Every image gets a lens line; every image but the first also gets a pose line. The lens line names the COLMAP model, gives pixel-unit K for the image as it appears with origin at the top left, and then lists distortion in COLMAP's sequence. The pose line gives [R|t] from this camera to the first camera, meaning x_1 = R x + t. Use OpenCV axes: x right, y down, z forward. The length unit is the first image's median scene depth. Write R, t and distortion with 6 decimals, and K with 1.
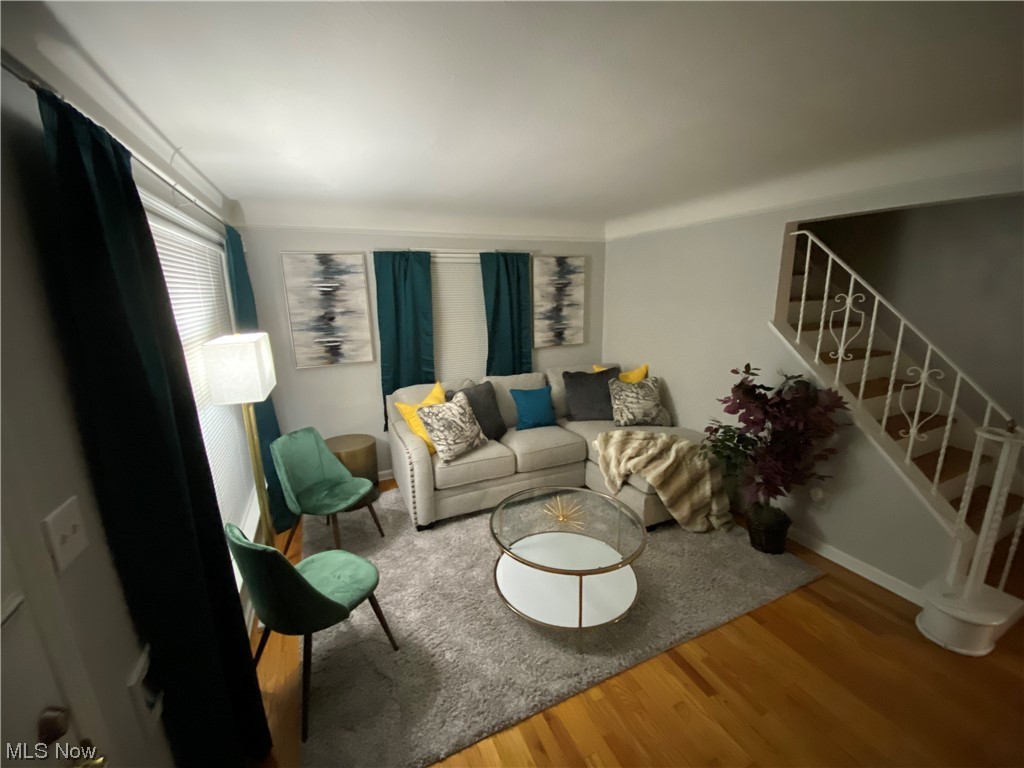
lens RADIAL K [[417.6, 0, 505.7], [0, 417.6, 383.3], [0, 0, 1]] dist [0.030635, -0.026362]
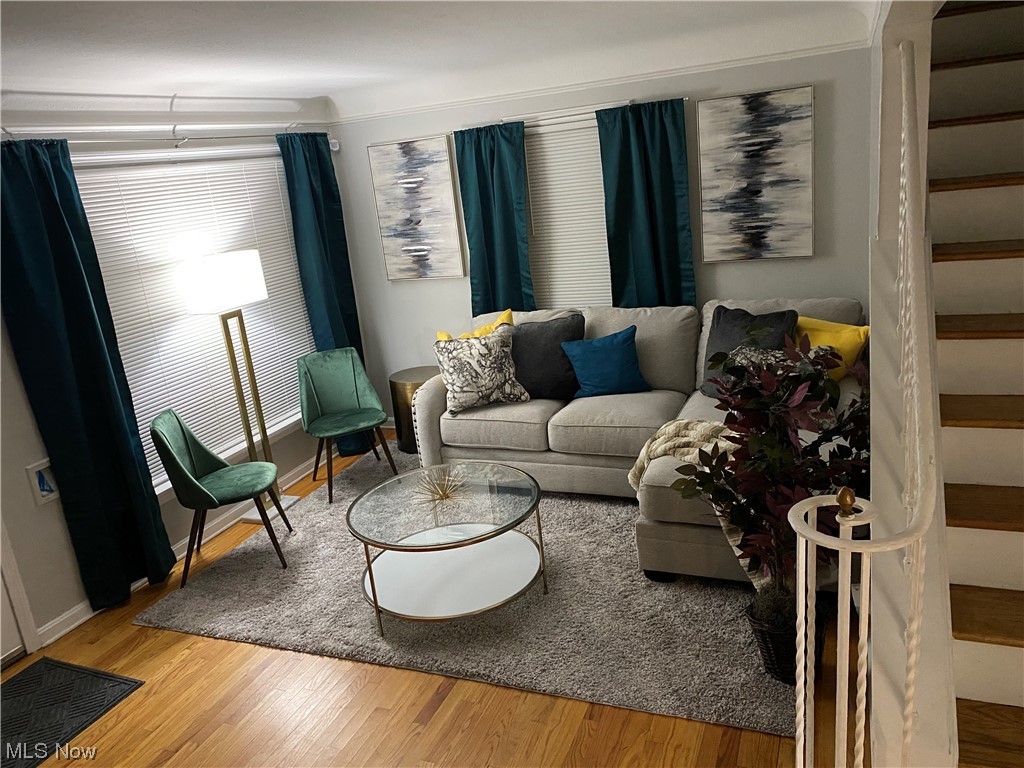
lens RADIAL K [[782.9, 0, 513.0], [0, 782.9, 403.0], [0, 0, 1]] dist [-0.049068, -0.002364]
pose [[0.686515, 0.152898, -0.710859, 0.790166], [-0.063583, 0.986520, 0.150785, -0.045690], [0.724331, -0.058318, 0.686982, 0.077365]]
